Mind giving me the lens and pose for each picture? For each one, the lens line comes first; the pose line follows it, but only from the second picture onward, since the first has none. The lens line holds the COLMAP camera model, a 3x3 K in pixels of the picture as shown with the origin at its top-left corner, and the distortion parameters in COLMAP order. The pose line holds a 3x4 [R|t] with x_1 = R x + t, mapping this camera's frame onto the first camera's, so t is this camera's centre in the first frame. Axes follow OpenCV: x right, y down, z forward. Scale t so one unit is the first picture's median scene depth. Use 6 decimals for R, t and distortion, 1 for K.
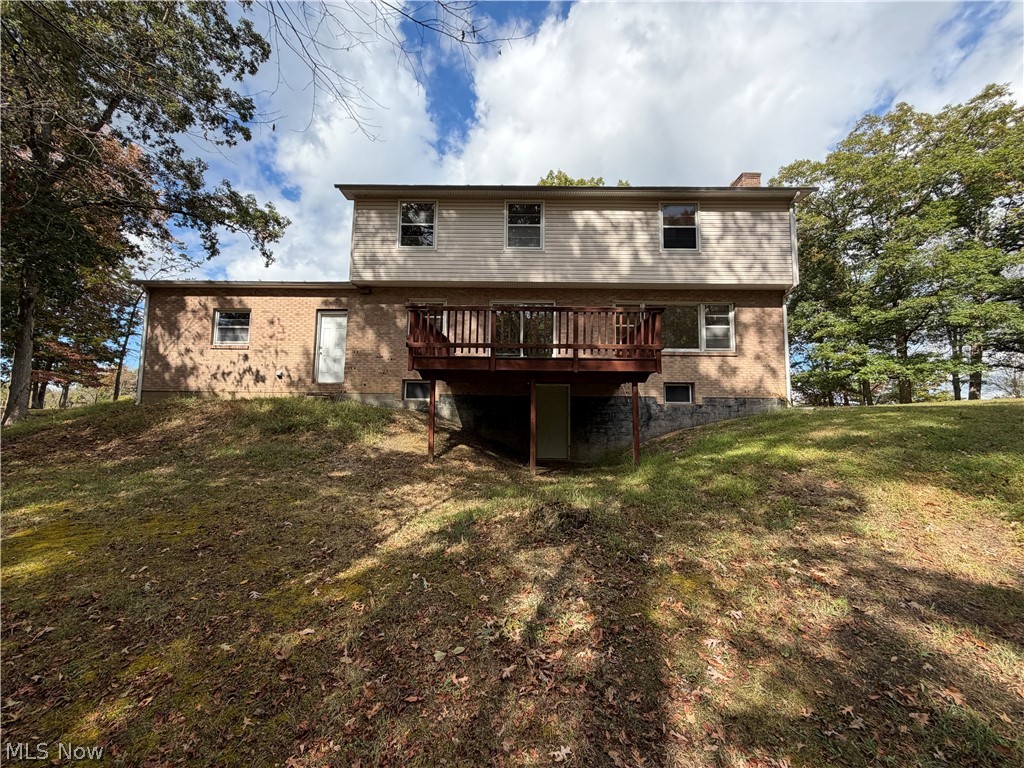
lens RADIAL K [[406.5, 0, 511.8], [0, 406.5, 388.0], [0, 0, 1]] dist [-0.004458, 0.000734]
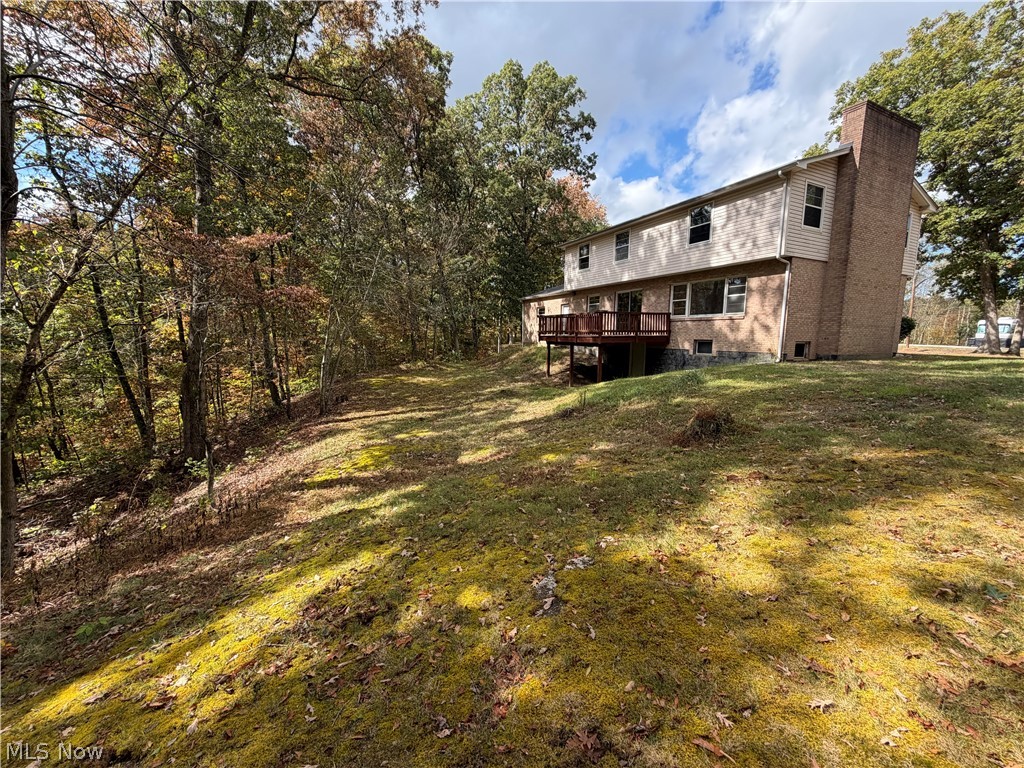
lens RADIAL K [[406.5, 0, 507.0], [0, 406.5, 385.5], [0, 0, 1]] dist [-0.004458, 0.000734]
pose [[0.458941, 0.092192, -0.883671, 1.347474], [0.060708, 0.989023, 0.134712, -0.084589], [0.886390, -0.115471, 0.448307, -0.242665]]
